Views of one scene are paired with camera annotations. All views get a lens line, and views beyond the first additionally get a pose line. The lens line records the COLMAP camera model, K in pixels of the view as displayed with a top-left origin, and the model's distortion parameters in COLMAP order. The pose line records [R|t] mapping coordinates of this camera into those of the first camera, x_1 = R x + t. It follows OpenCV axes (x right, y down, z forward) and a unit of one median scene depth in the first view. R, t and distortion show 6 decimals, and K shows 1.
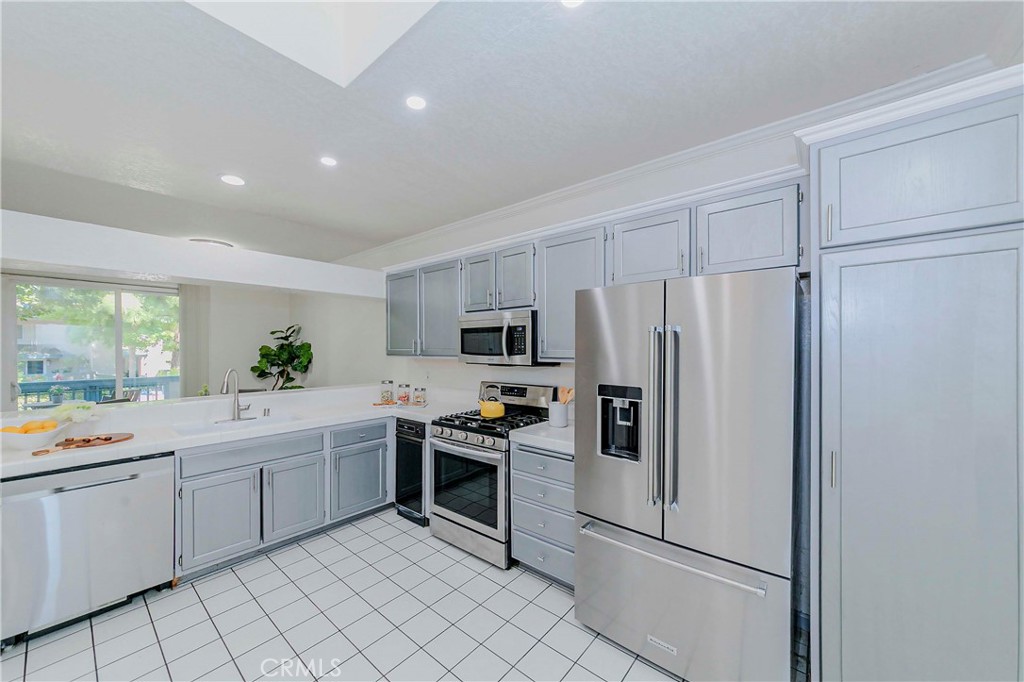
lens RADIAL K [[374.8, 0, 507.4], [0, 374.8, 349.9], [0, 0, 1]] dist [-0.010951, 0.000863]
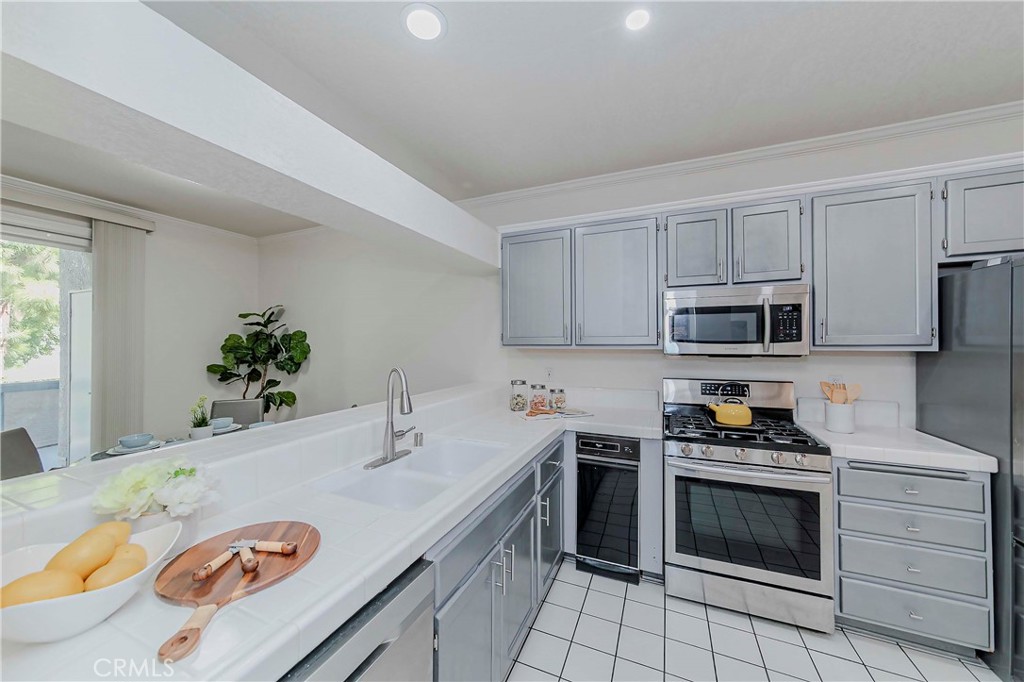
lens RADIAL K [[354.3, 0, 521.8], [0, 354.3, 350.2], [0, 0, 1]] dist [-0.008452, -0.000018]
pose [[0.954236, 0.003703, 0.299031, -0.657916], [-0.004231, 0.999990, 0.001118, 0.029298], [-0.299024, -0.002332, 0.954243, 0.440800]]
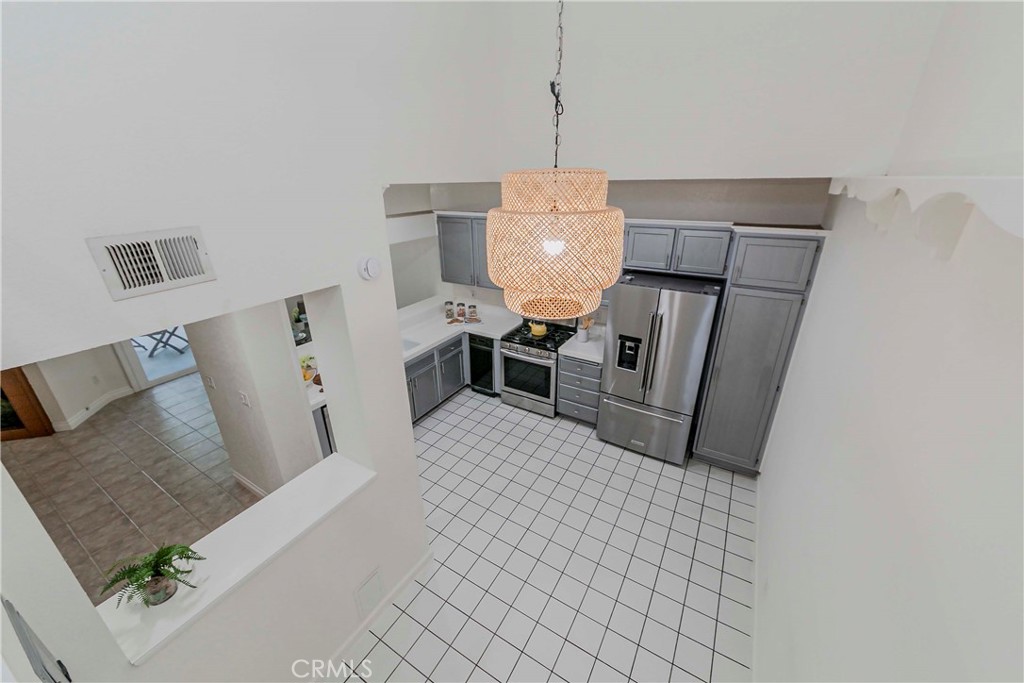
lens RADIAL K [[374.8, 0, 527.4], [0, 374.8, 340.3], [0, 0, 1]] dist [-0.010951, 0.000863]
pose [[0.983049, -0.062465, 0.172372, -0.358943], [-0.007102, 0.926490, 0.376252, -0.389171], [-0.183204, -0.371099, 0.910342, -0.440629]]
